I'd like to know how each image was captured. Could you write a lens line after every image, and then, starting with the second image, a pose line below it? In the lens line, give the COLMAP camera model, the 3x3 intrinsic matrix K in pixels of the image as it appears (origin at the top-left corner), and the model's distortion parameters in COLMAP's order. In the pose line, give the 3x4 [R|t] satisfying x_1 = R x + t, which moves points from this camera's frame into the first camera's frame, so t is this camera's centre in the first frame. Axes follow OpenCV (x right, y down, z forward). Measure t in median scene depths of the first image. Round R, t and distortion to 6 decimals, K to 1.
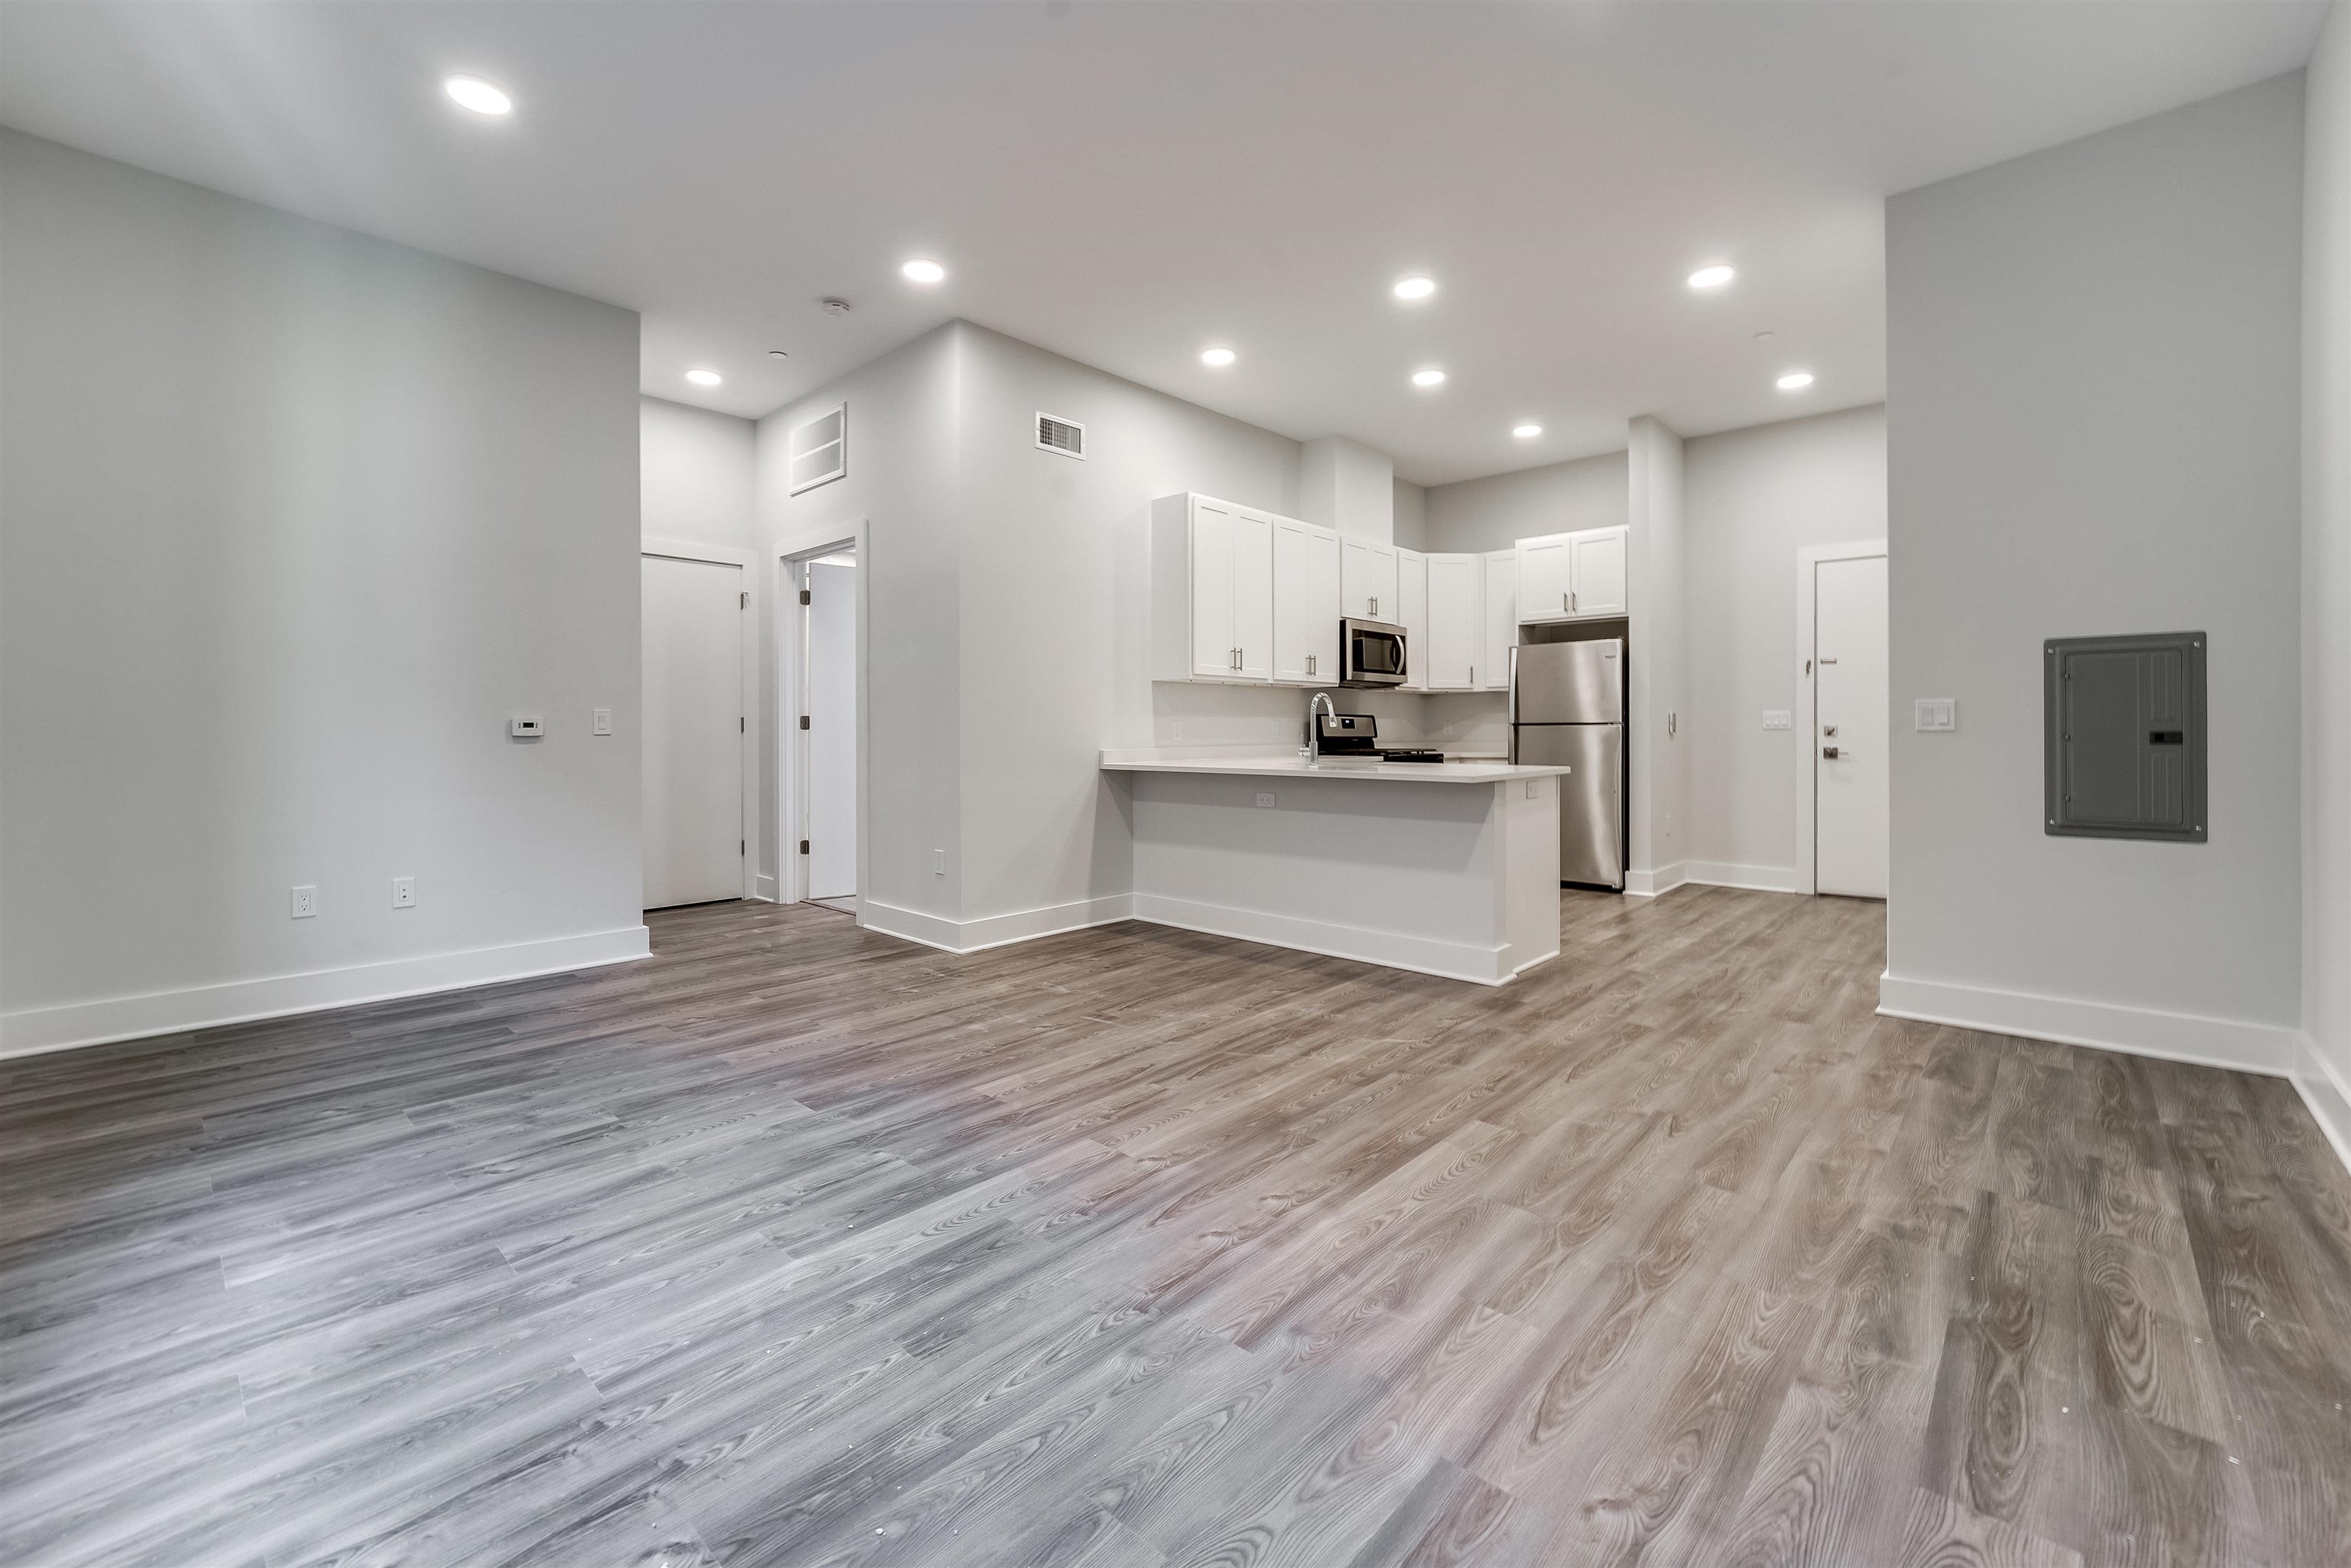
lens RADIAL K [[963.9, 0, 1161.4], [0, 963.9, 731.6], [0, 0, 1]] dist [-0.006565, -0.001668]
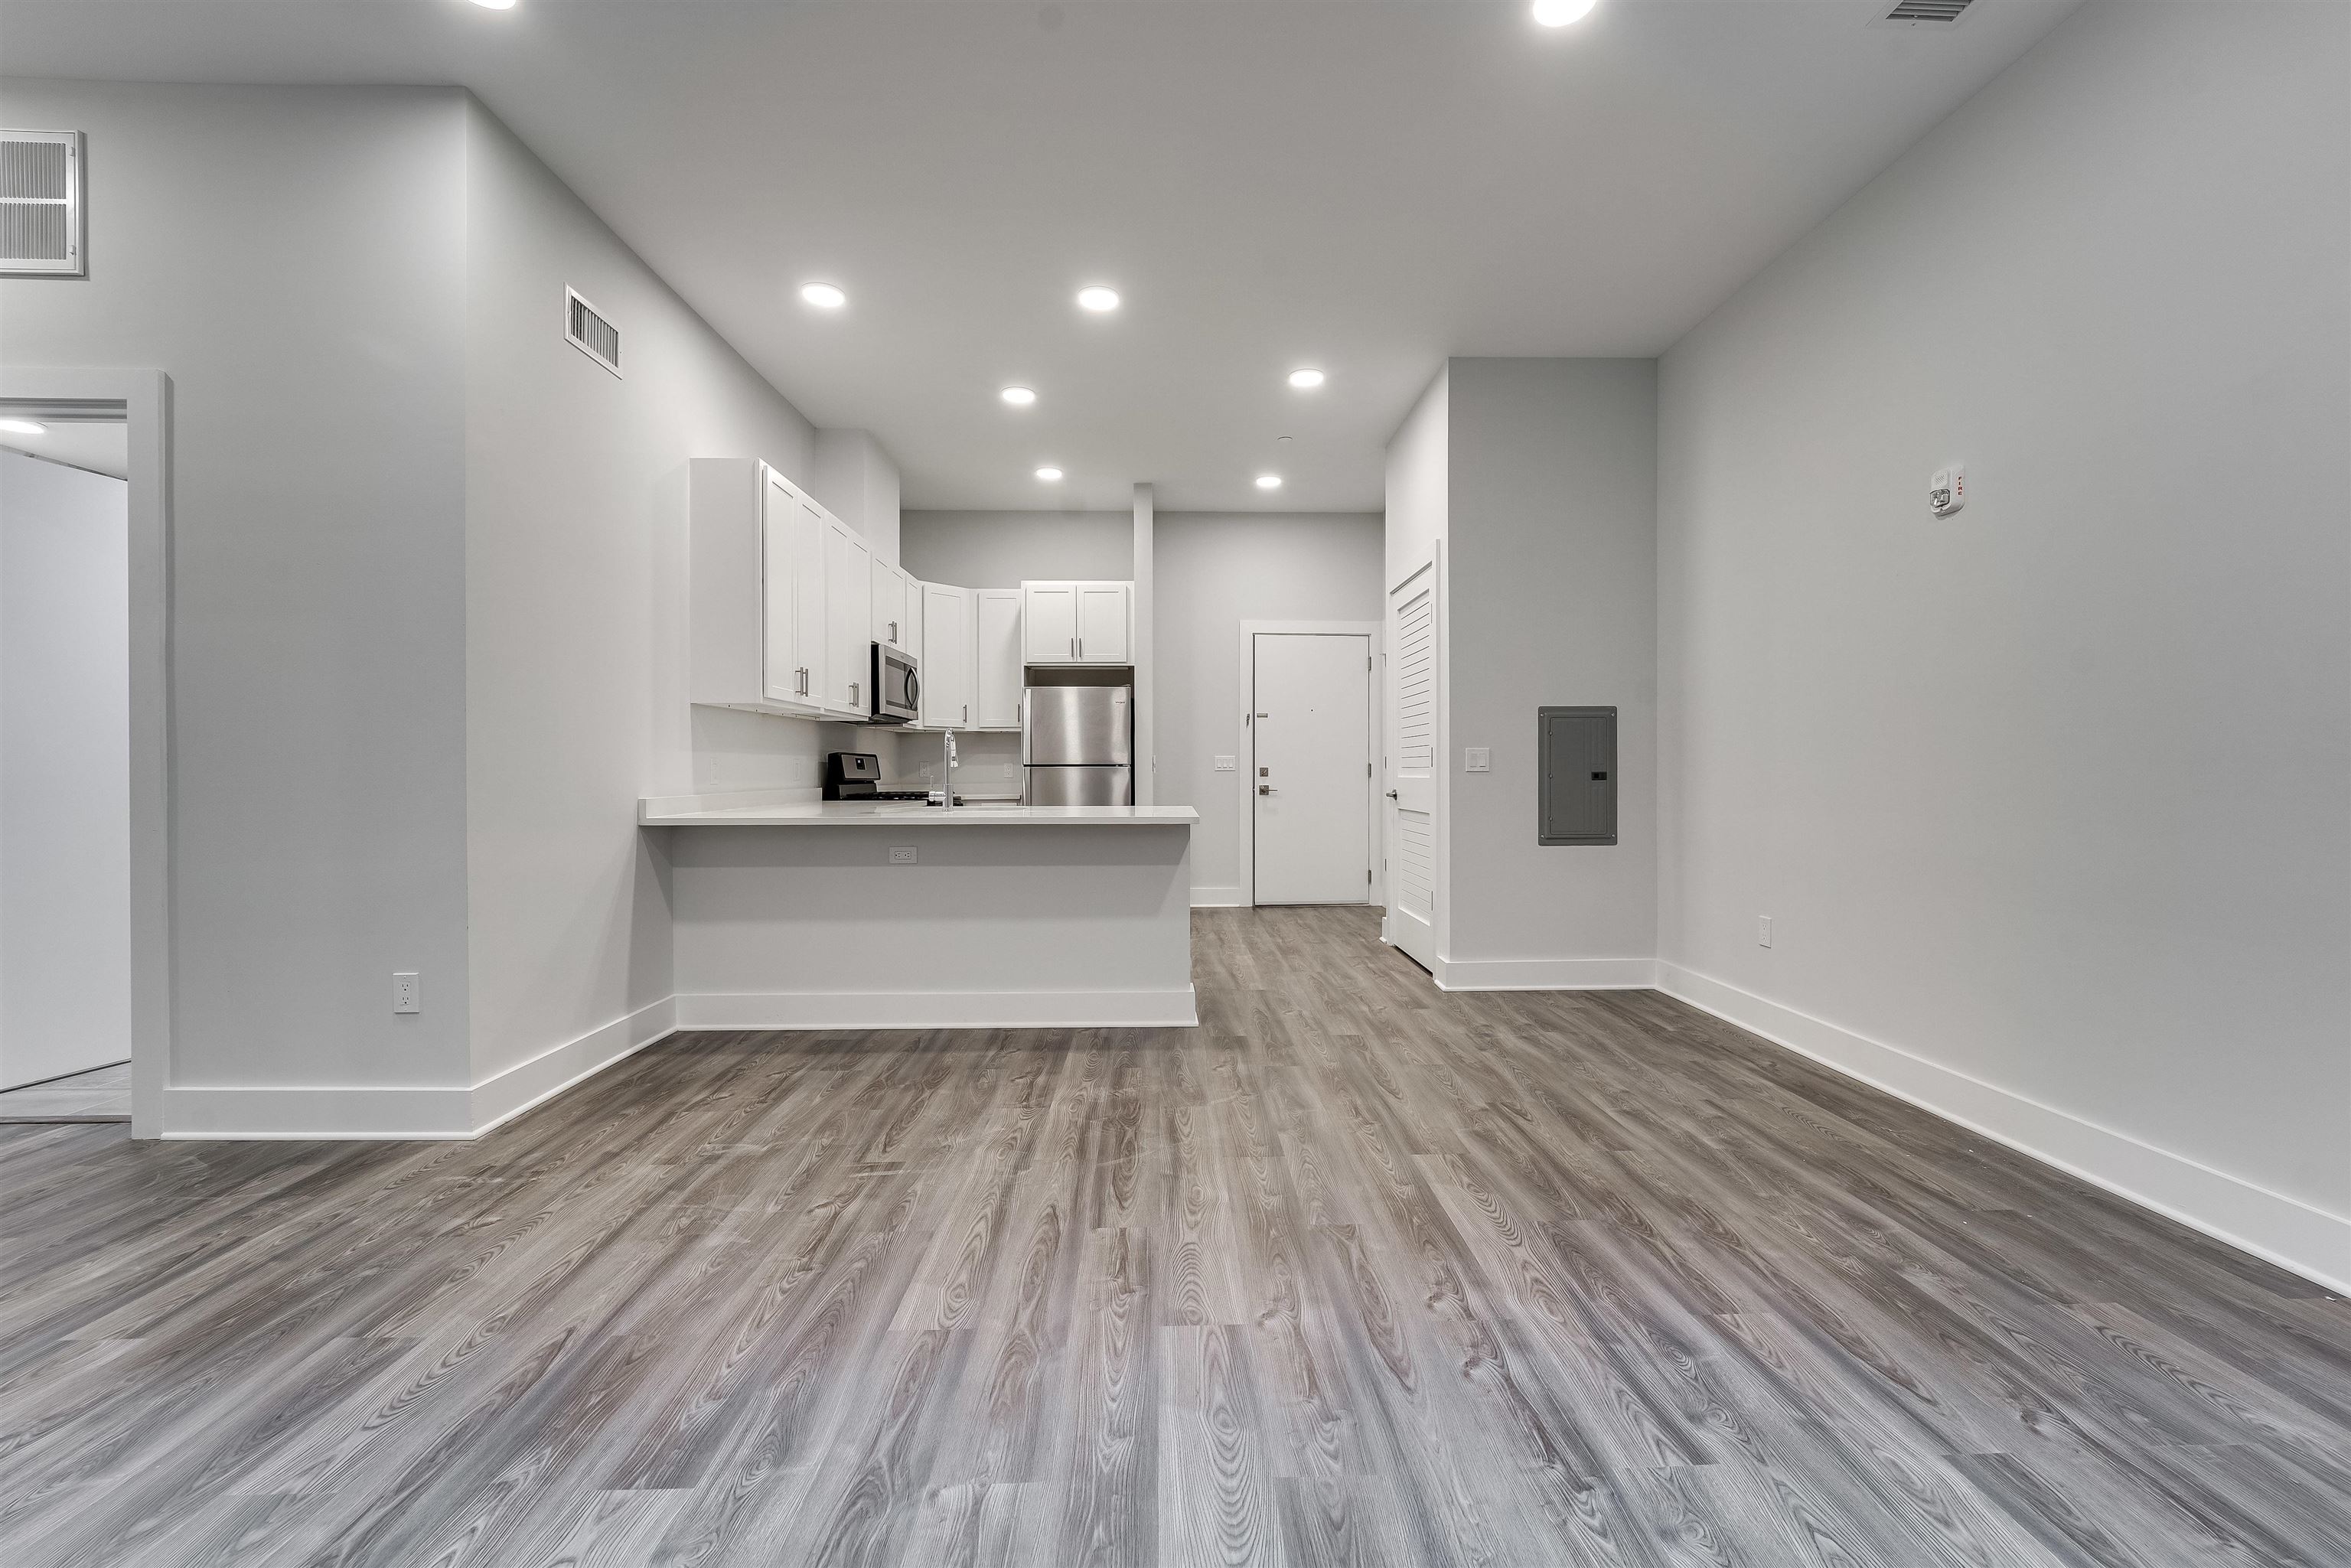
lens RADIAL K [[963.9, 0, 1181.9], [0, 963.9, 778.1], [0, 0, 1]] dist [-0.006565, -0.001668]
pose [[0.709155, -0.003401, 0.705045, -0.480339], [0.000895, 0.999992, 0.003923, 0.003383], [-0.705052, -0.002151, 0.709152, 0.392473]]
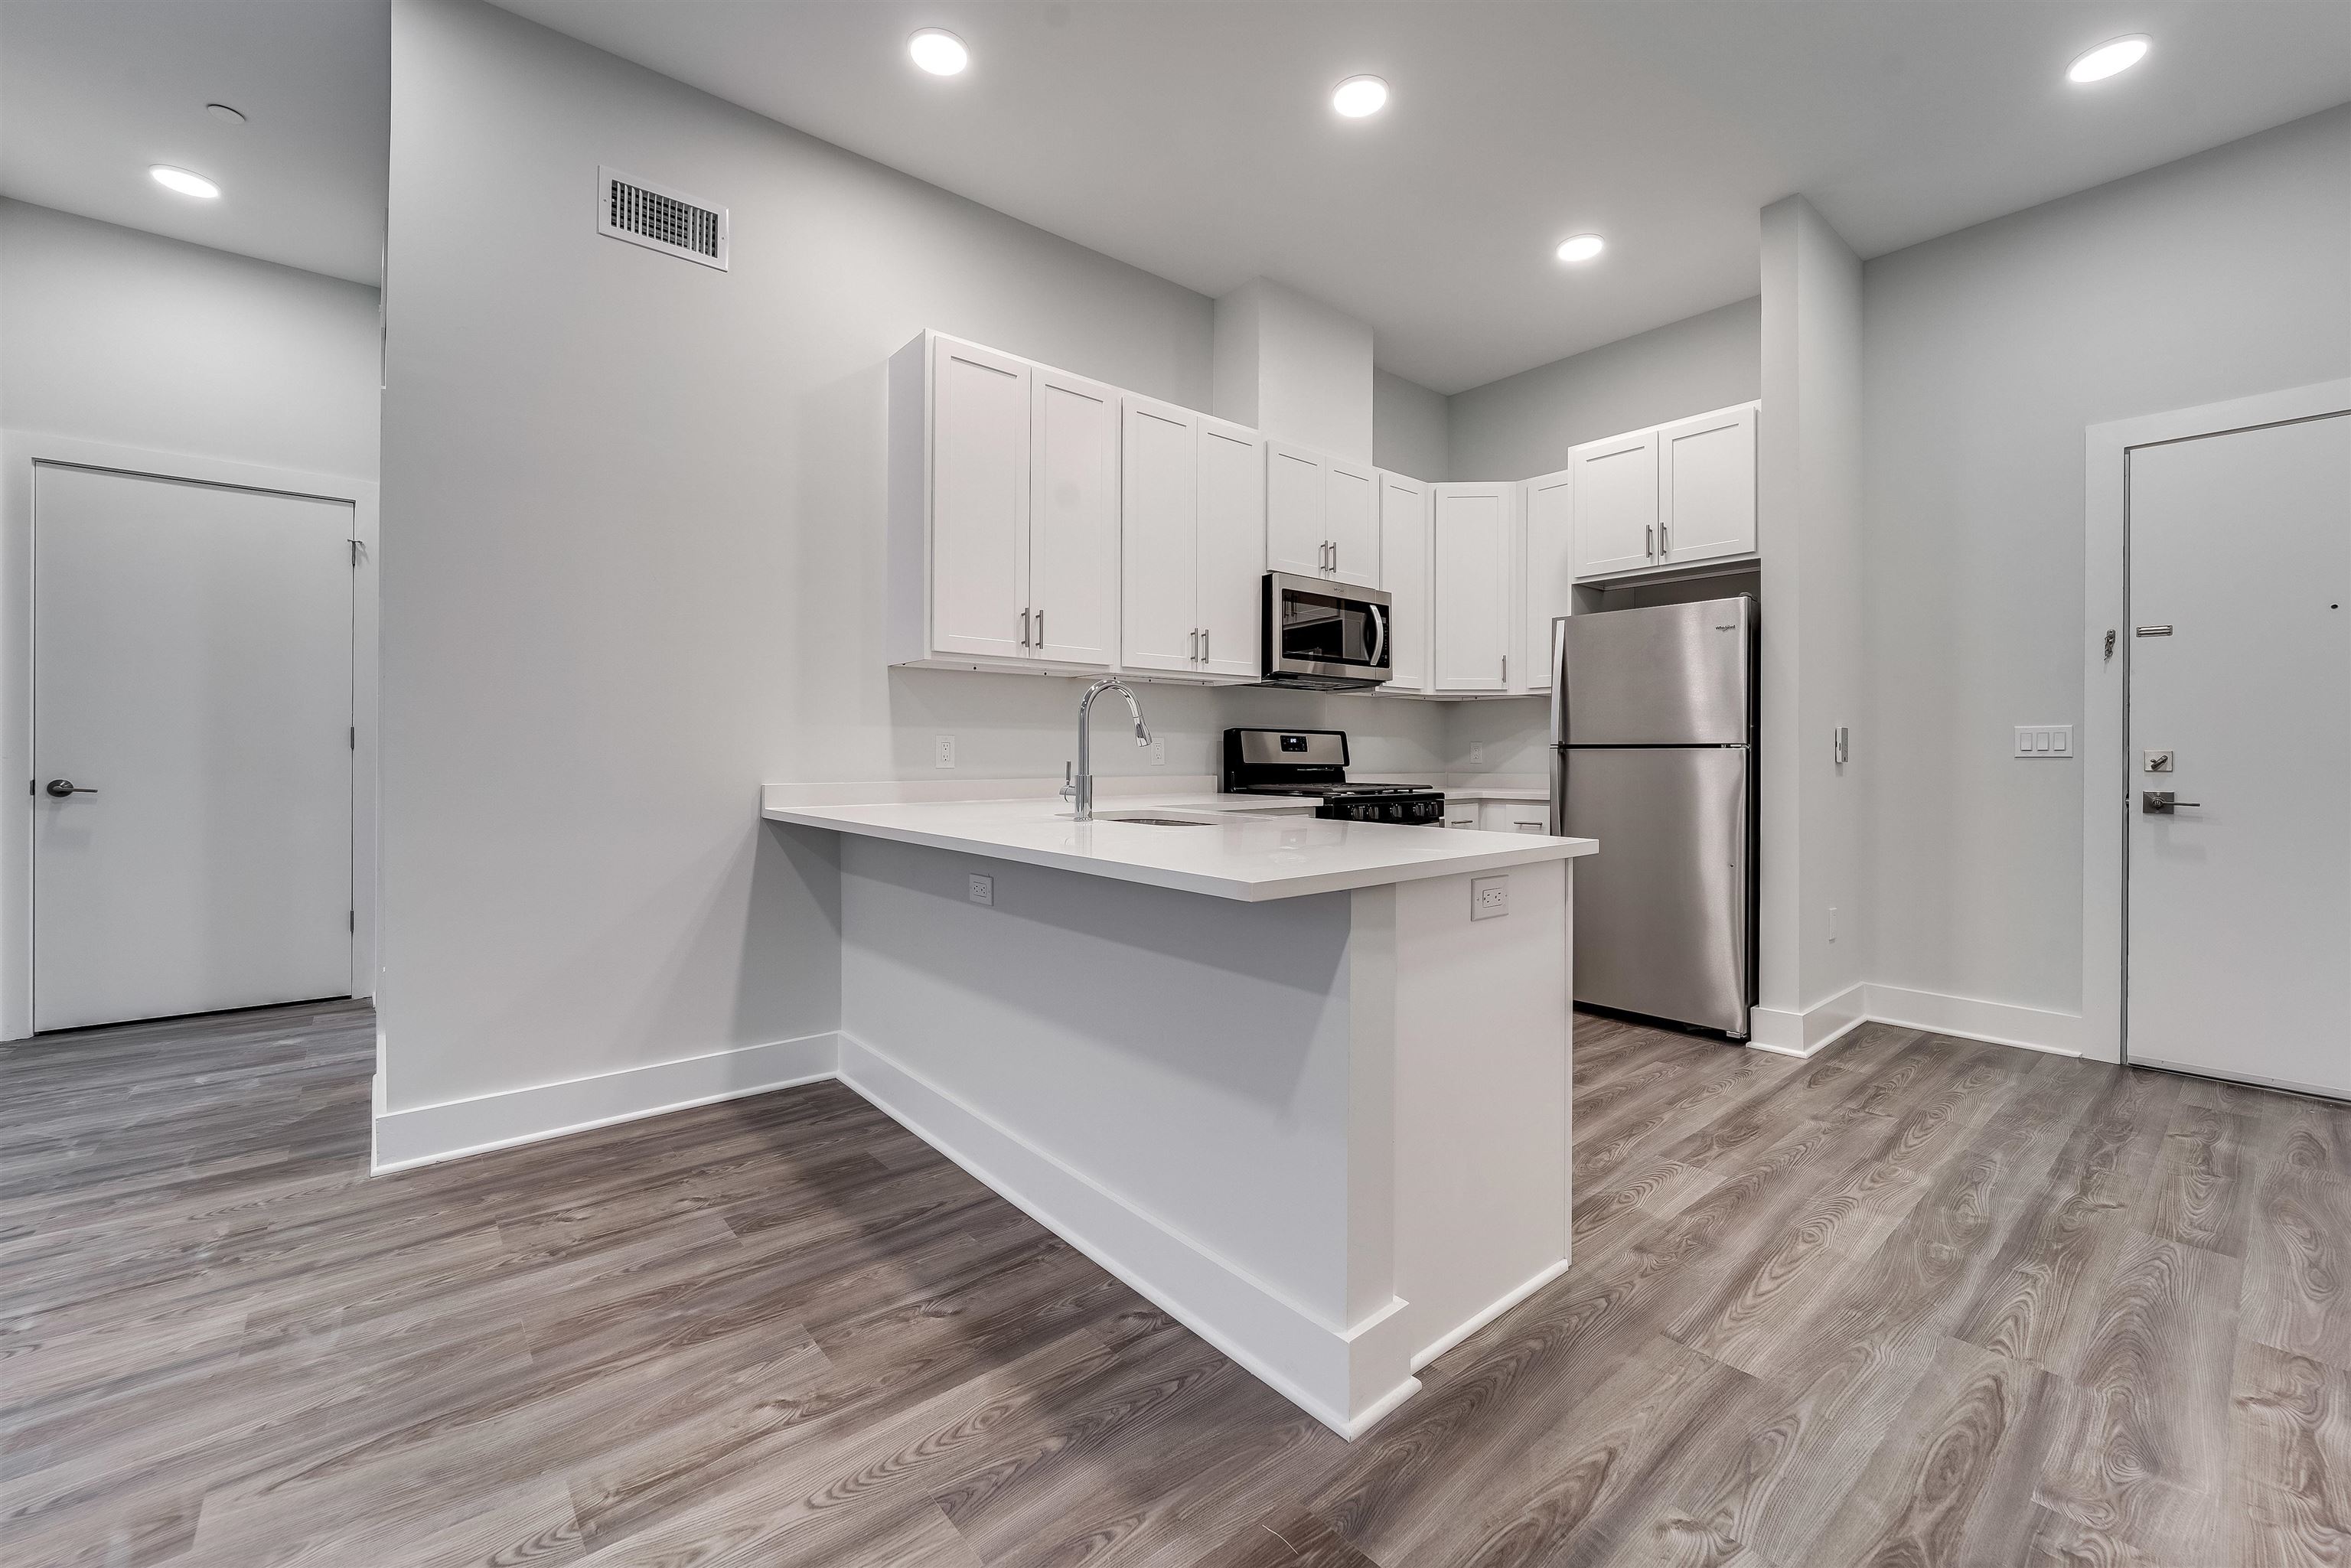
lens RADIAL K [[963.9, 0, 1175.2], [0, 963.9, 745.3], [0, 0, 1]] dist [-0.006565, -0.001668]
pose [[0.993541, 0.007586, -0.113224, 0.421666], [-0.008721, 0.999917, -0.009532, -0.000703], [0.113142, 0.010458, 0.993524, 0.807940]]
